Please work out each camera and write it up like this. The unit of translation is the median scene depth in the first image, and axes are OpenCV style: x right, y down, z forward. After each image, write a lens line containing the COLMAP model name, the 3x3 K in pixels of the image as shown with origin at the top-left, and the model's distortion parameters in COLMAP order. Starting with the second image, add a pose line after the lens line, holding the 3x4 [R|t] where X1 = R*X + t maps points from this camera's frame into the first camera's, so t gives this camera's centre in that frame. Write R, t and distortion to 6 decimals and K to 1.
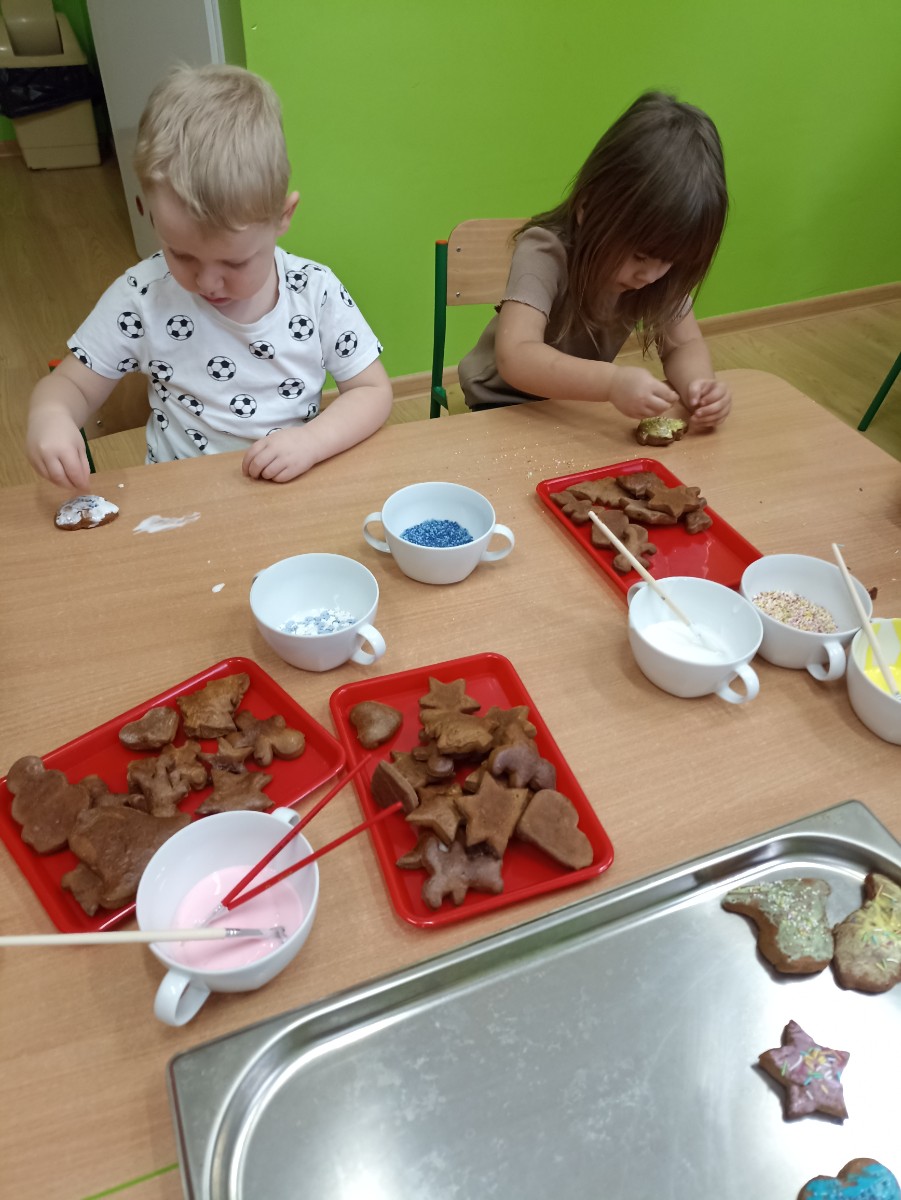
lens RADIAL K [[904.5, 0, 450.5], [0, 904.5, 600.0], [0, 0, 1]] dist [-0.007071, 0.000289]
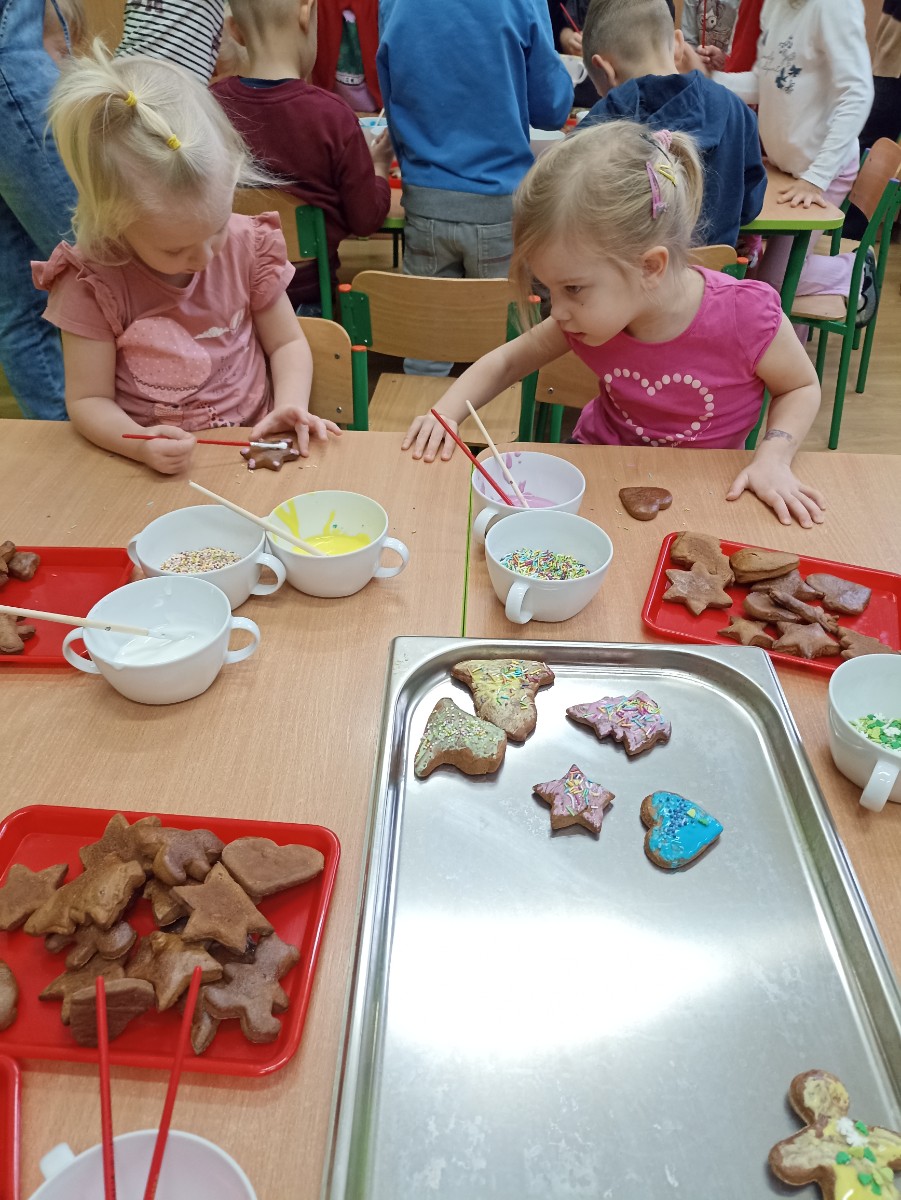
lens RADIAL K [[904.5, 0, 450.5], [0, 904.5, 600.0], [0, 0, 1]] dist [-0.007071, 0.000289]
pose [[0.382249, -0.571876, 0.725840, -0.309964], [0.593003, 0.754224, 0.281946, -0.087149], [-0.708684, 0.322652, 0.627426, 0.236862]]
